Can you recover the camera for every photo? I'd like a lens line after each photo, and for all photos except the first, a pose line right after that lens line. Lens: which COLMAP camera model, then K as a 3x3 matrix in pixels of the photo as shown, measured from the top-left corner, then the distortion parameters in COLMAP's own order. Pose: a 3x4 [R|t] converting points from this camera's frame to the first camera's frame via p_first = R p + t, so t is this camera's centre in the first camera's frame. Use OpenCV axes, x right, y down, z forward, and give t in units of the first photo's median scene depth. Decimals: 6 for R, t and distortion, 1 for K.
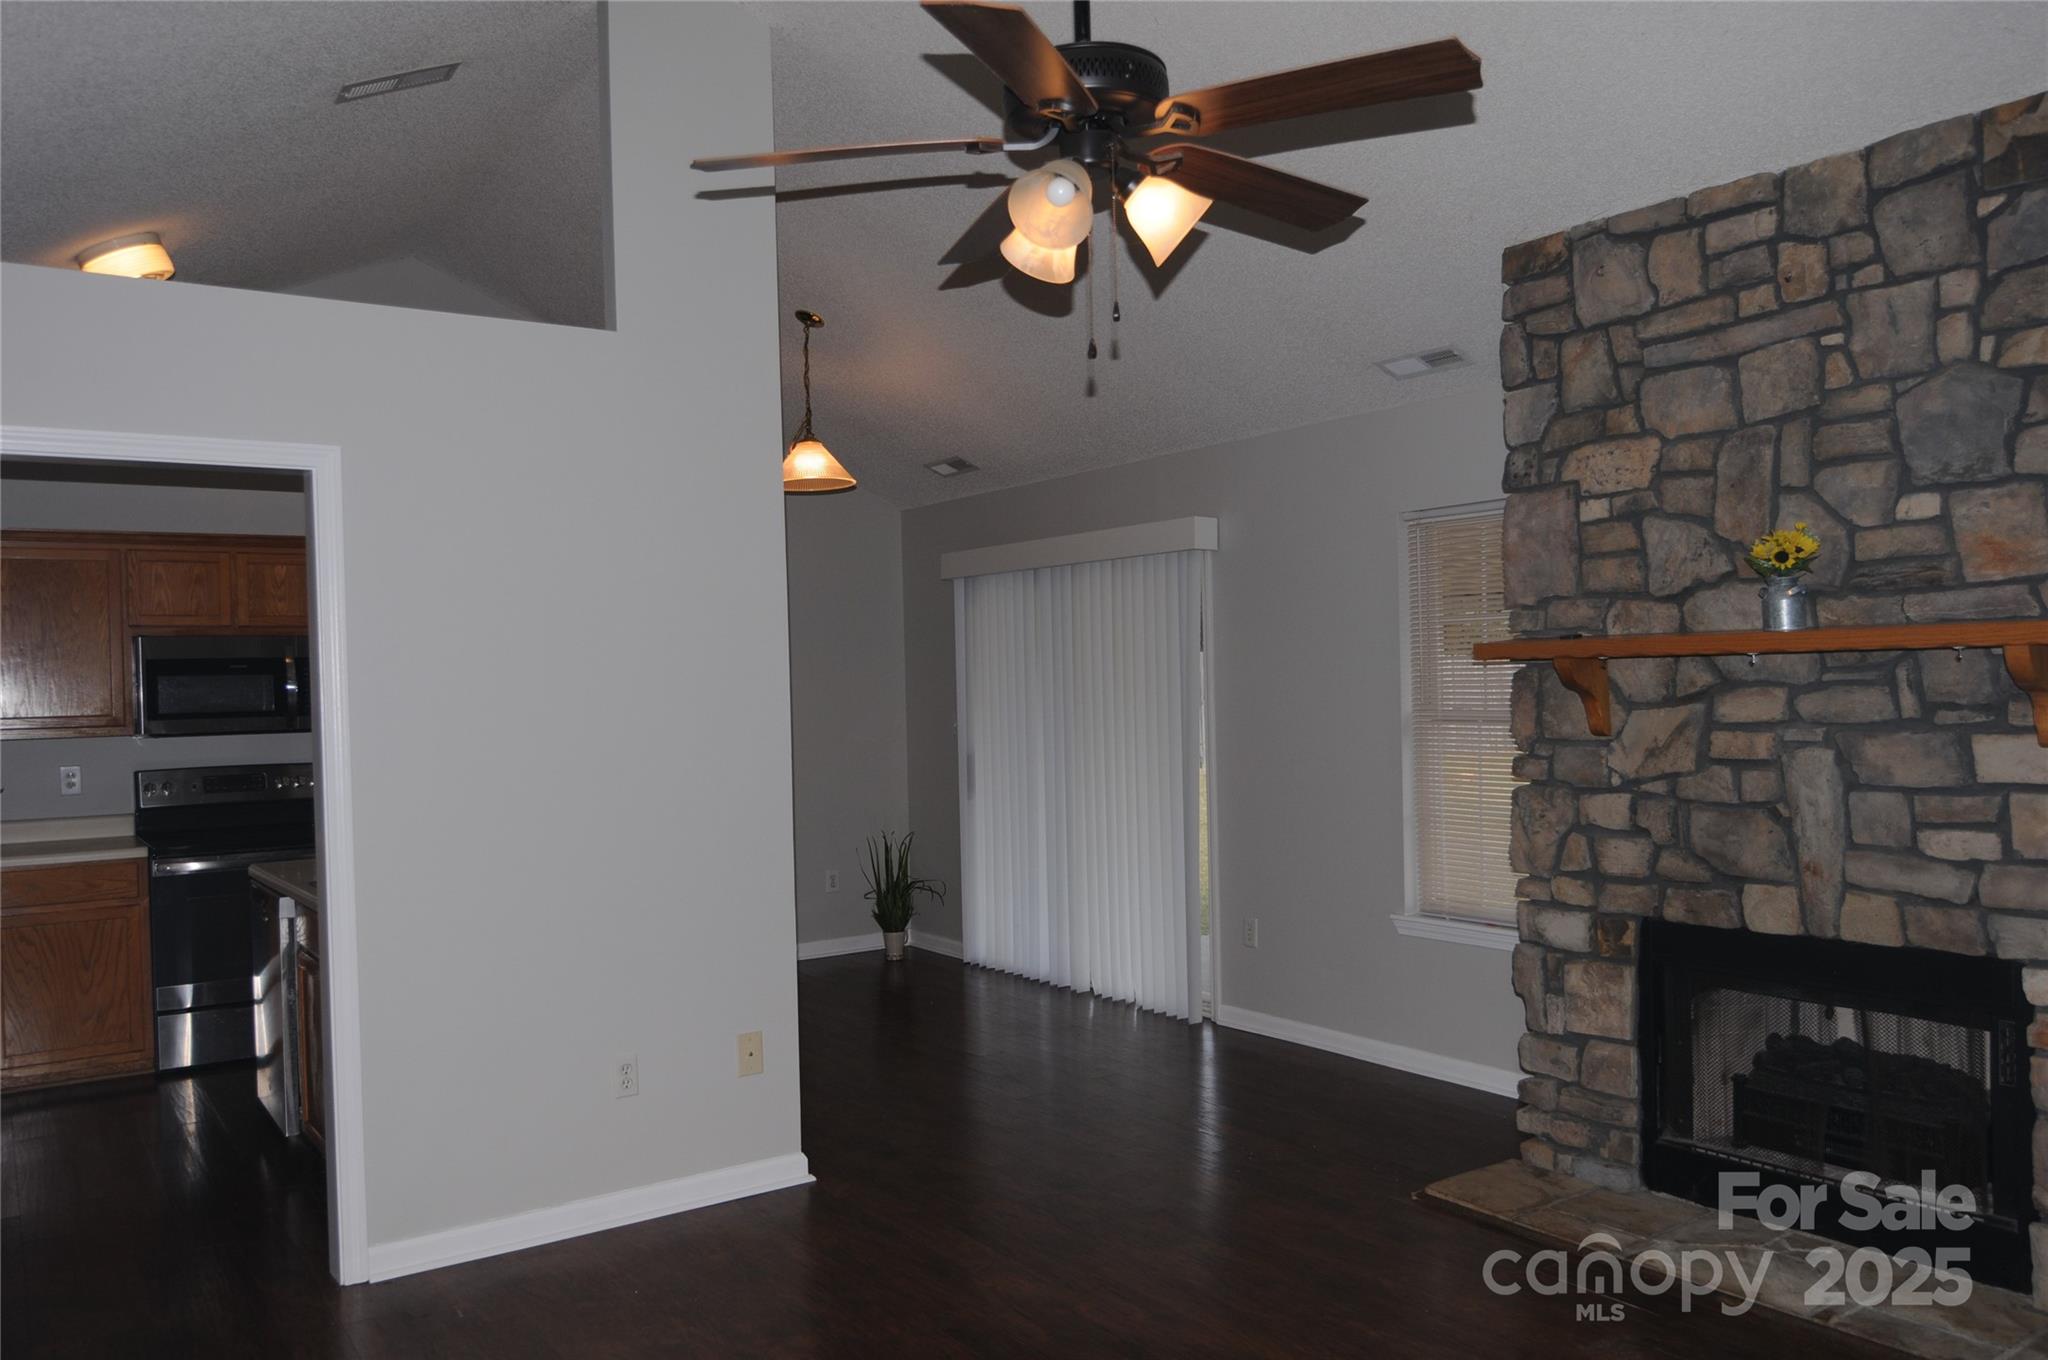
lens RADIAL K [[1530.4, 0, 1026.2], [0, 1530.4, 694.7], [0, 0, 1]] dist [-0.016020, -0.006188]
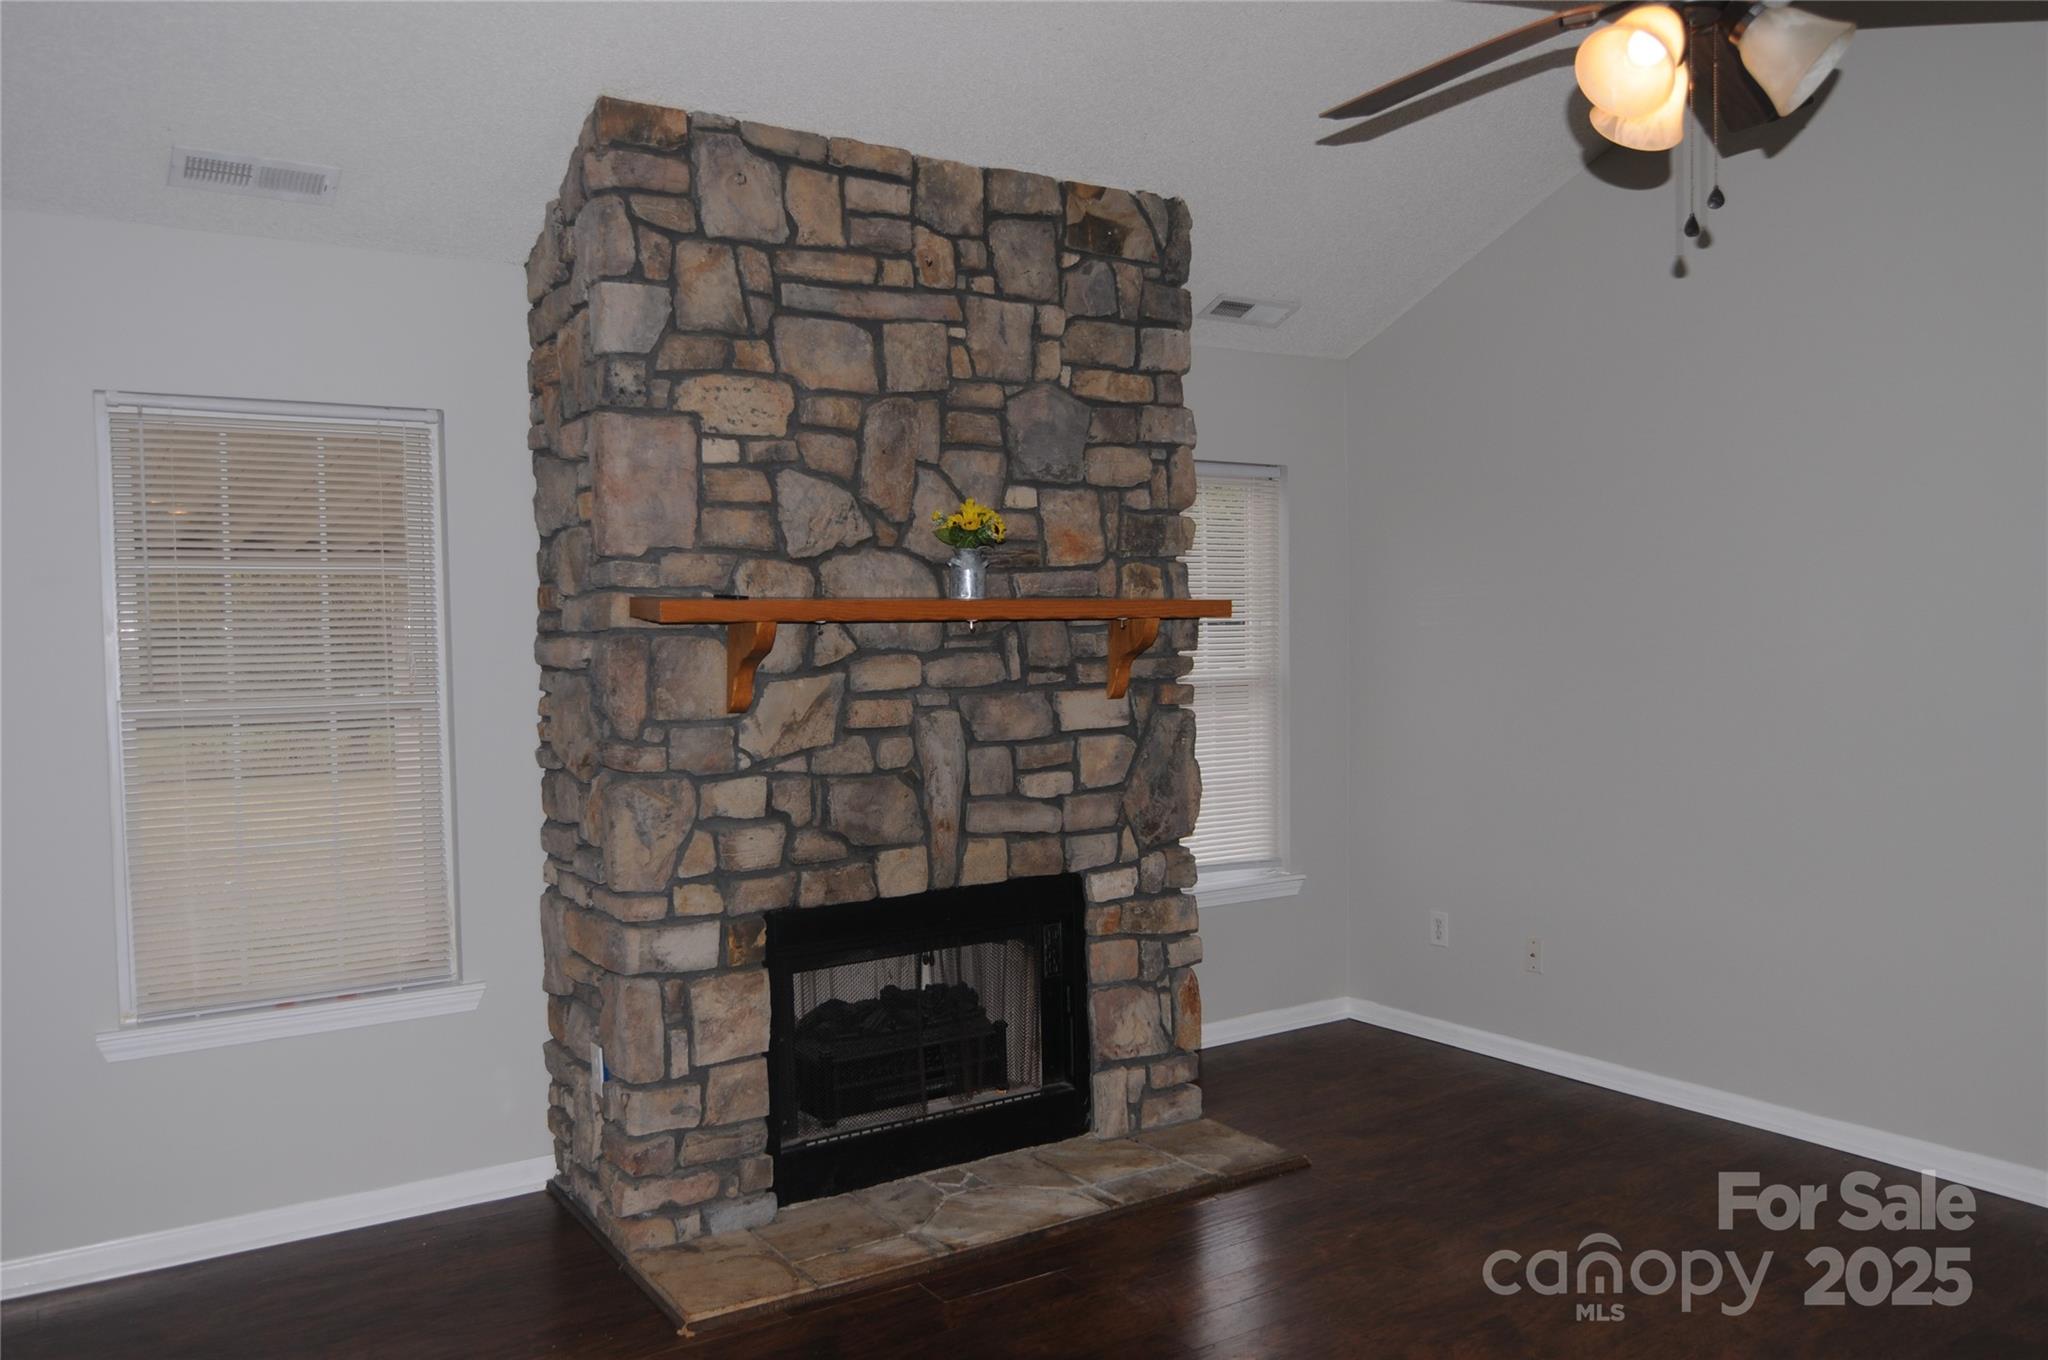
lens RADIAL K [[1530.4, 0, 1025.3], [0, 1530.4, 696.2], [0, 0, 1]] dist [-0.016020, -0.006188]
pose [[0.028339, -0.017056, 0.999453, -0.514675], [0.025501, 0.999541, 0.016334, 0.007793], [-0.999273, 0.025025, 0.028761, 0.852283]]
